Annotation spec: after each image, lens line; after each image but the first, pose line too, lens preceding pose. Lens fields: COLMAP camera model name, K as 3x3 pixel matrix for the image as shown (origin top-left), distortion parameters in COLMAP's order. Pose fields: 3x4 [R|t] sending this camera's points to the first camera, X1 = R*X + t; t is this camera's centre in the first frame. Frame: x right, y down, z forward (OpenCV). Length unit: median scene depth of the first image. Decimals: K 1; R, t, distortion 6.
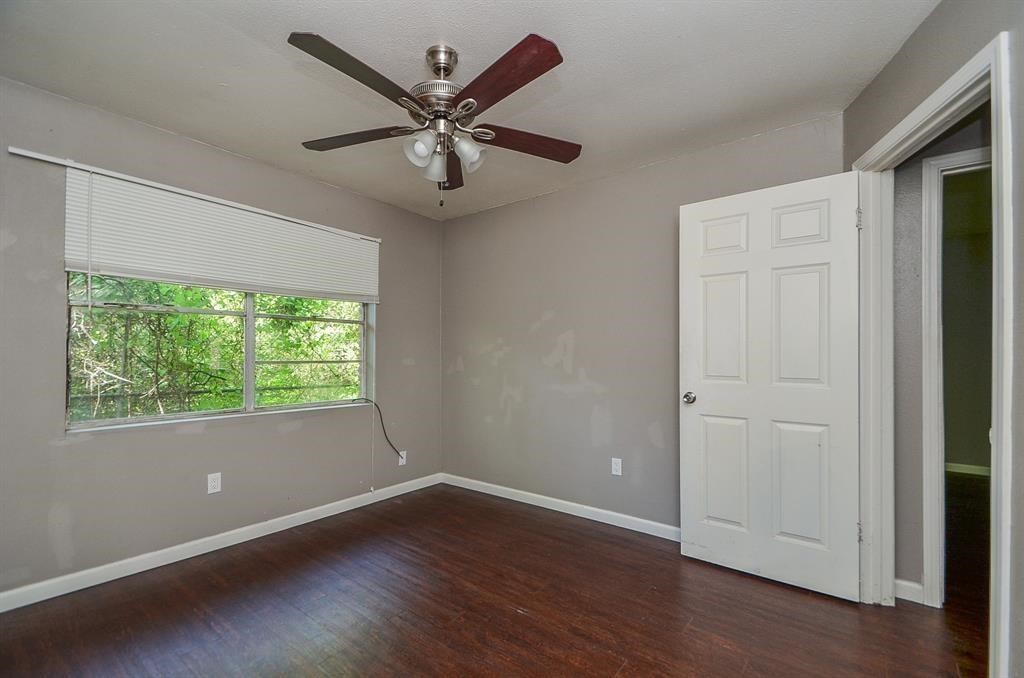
lens RADIAL K [[449.4, 0, 509.7], [0, 449.4, 355.3], [0, 0, 1]] dist [0.002104, 0.000192]
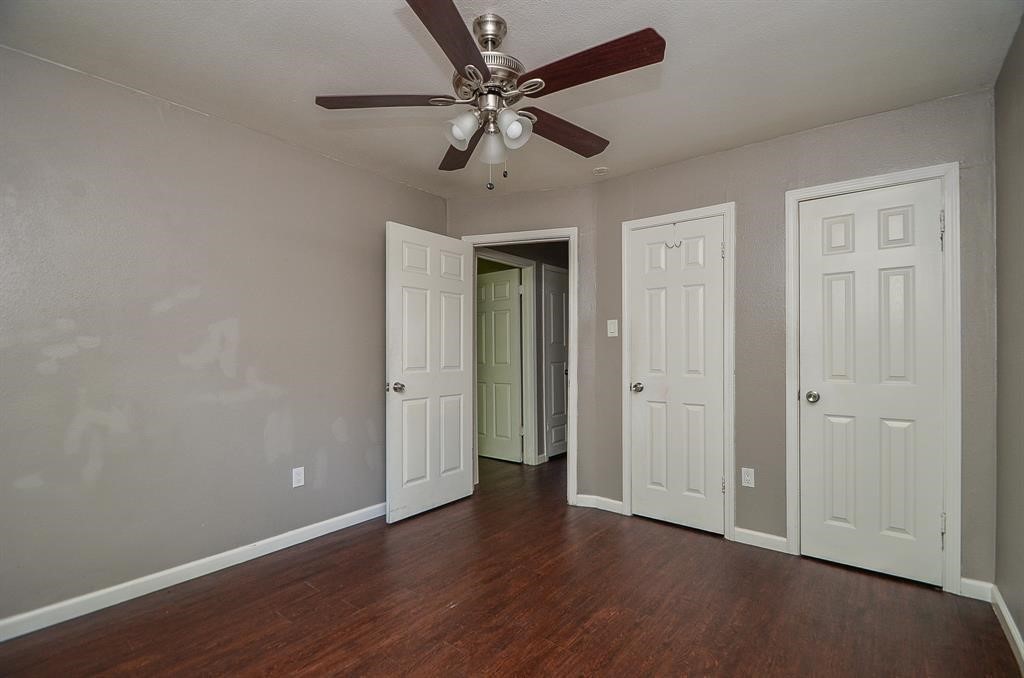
lens RADIAL K [[459.1, 0, 509.3], [0, 459.1, 351.4], [0, 0, 1]] dist [0.021058, -0.020999]
pose [[-0.004155, -0.001733, 0.999990, -0.797353], [-0.000488, 0.999998, 0.001731, -0.002596], [-0.999991, -0.000480, -0.004156, 0.692927]]
